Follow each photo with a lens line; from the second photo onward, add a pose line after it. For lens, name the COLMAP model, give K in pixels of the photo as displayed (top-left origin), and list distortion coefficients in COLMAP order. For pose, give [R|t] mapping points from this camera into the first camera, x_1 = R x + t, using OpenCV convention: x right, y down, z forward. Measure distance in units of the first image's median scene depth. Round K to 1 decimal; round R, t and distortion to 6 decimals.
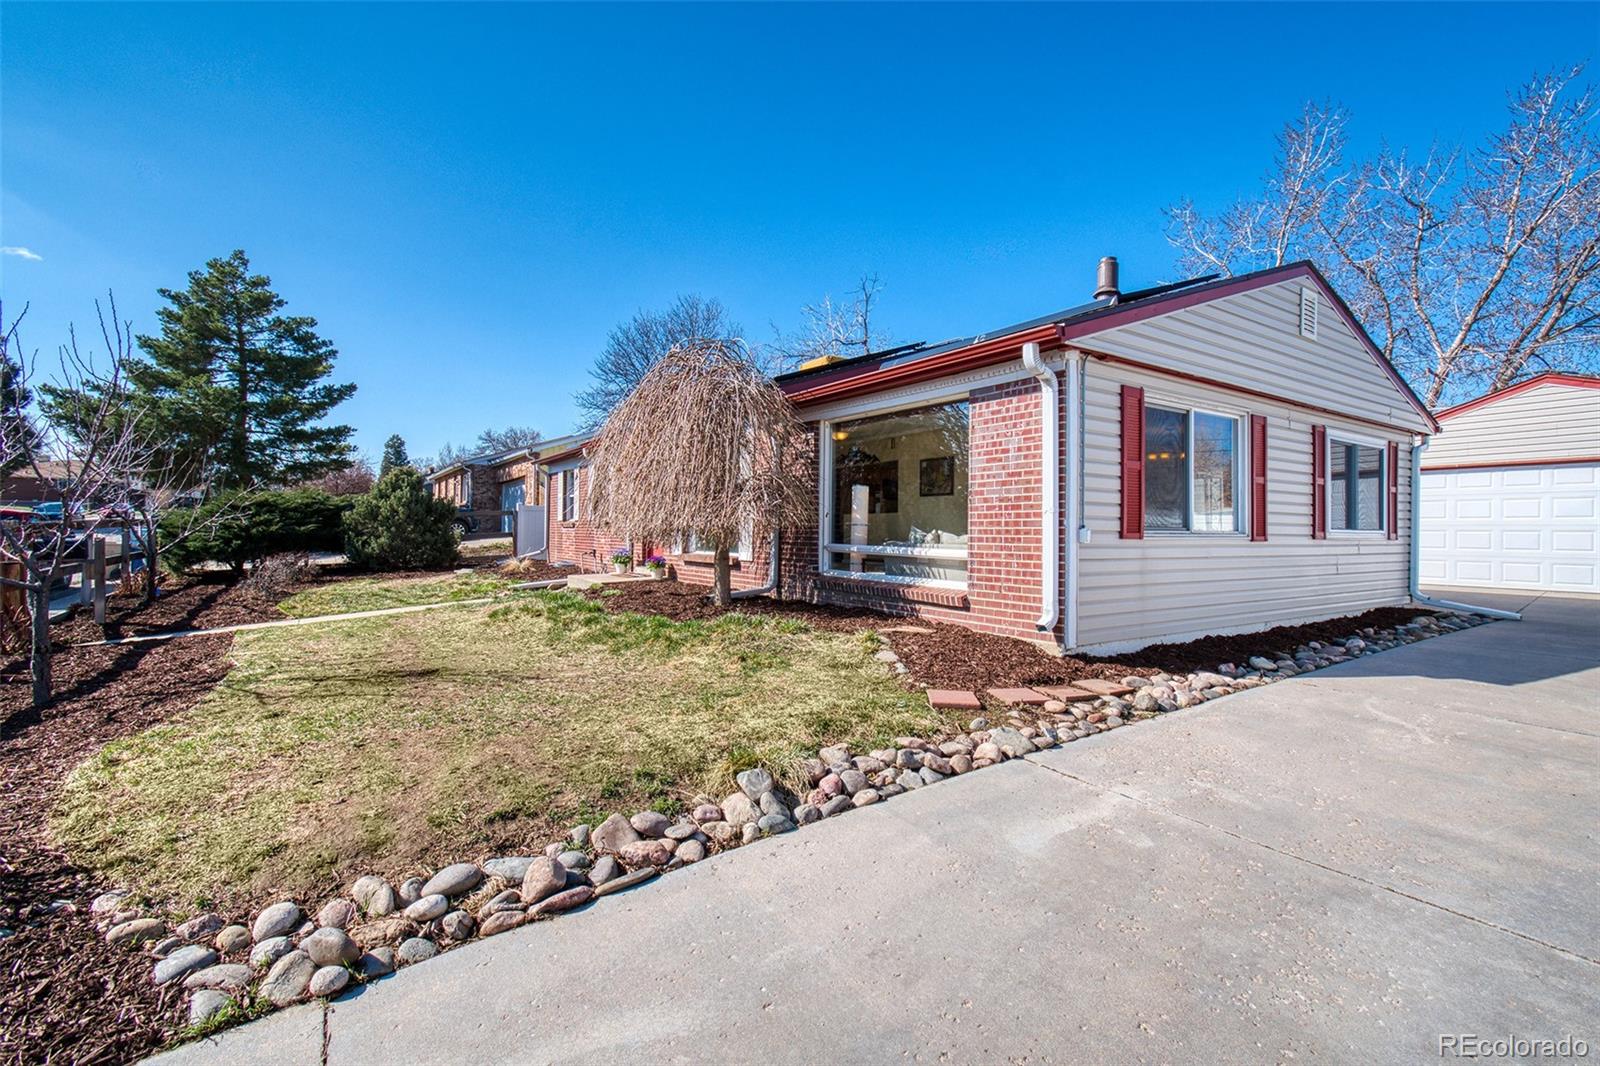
lens RADIAL K [[716.6, 0, 786.5], [0, 716.6, 528.6], [0, 0, 1]] dist [-0.008417, -0.000675]
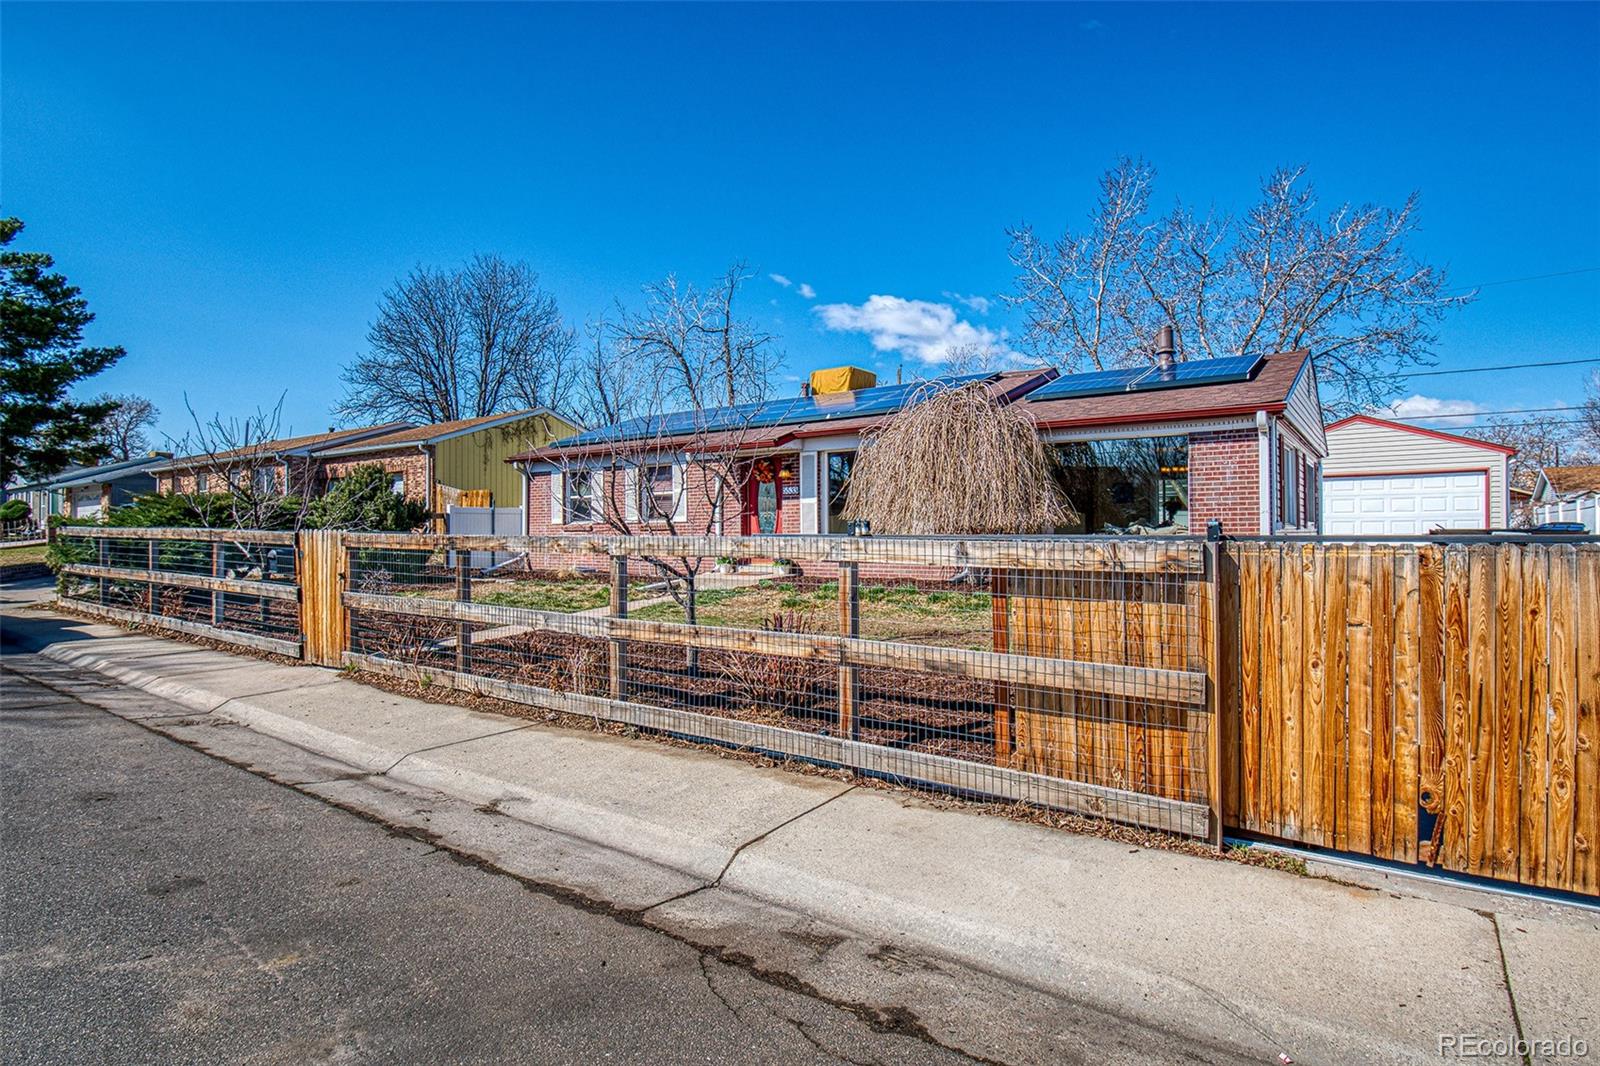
lens RADIAL K [[817.2, 0, 804.7], [0, 817.2, 529.1], [0, 0, 1]] dist [-0.003764, -0.000658]
pose [[0.932784, -0.019910, 0.359887, -0.621443], [0.018169, 0.999801, 0.008219, -0.009413], [-0.359979, -0.001127, 0.932960, -0.178519]]
